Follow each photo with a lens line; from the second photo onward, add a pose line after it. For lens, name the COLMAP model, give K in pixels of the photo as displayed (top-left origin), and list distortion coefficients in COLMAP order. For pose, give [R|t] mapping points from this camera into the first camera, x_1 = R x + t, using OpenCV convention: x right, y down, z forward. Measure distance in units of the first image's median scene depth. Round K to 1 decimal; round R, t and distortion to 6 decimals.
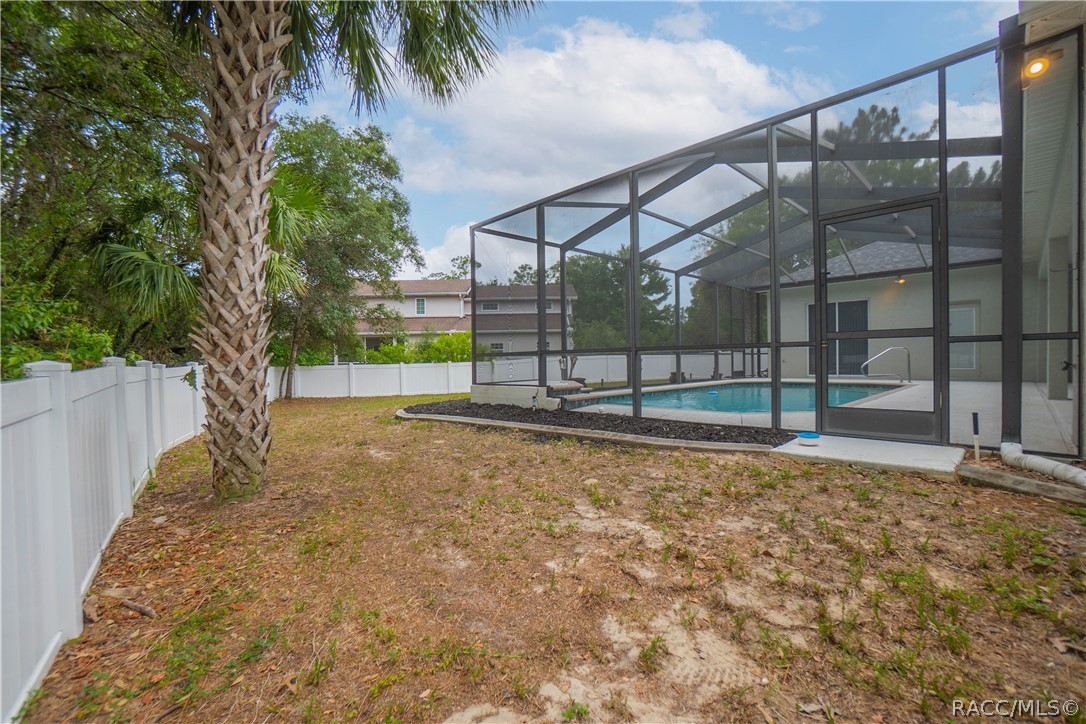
lens RADIAL K [[449.6, 0, 545.3], [0, 449.6, 363.2], [0, 0, 1]] dist [-0.002154, 0.000009]
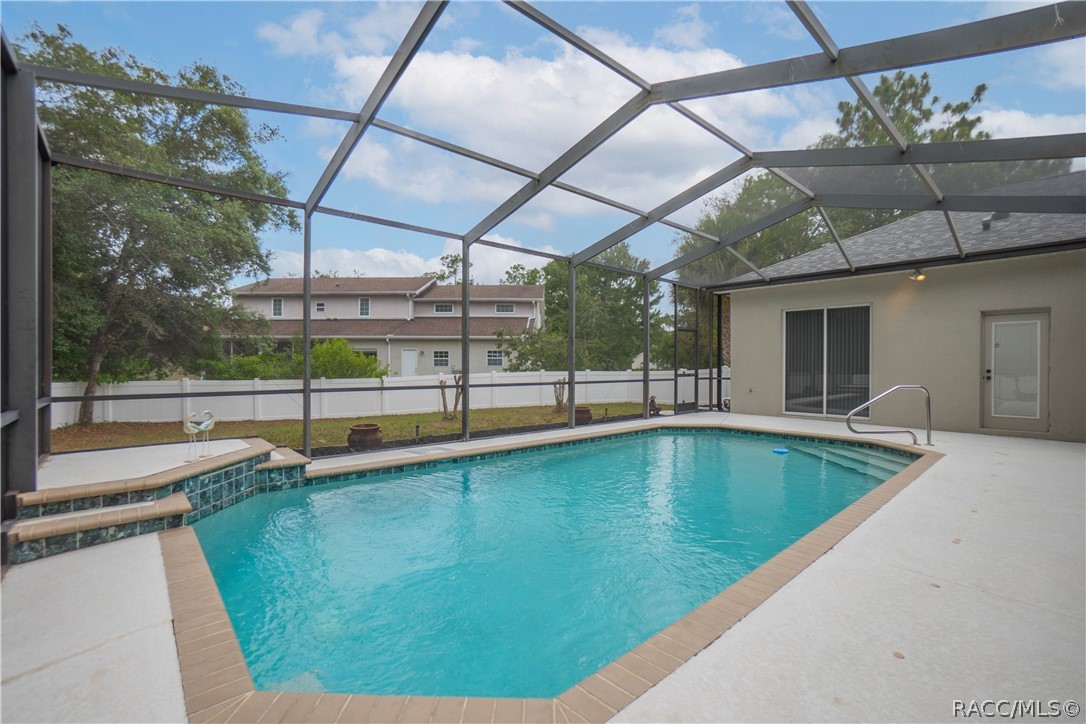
lens RADIAL K [[449.6, 0, 543.5], [0, 449.6, 367.3], [0, 0, 1]] dist [-0.002154, 0.000009]
pose [[0.998893, 0.021217, -0.041984, 0.127792], [-0.021120, 0.999773, 0.002748, -0.019817], [0.042033, -0.001859, 0.999114, 0.150409]]
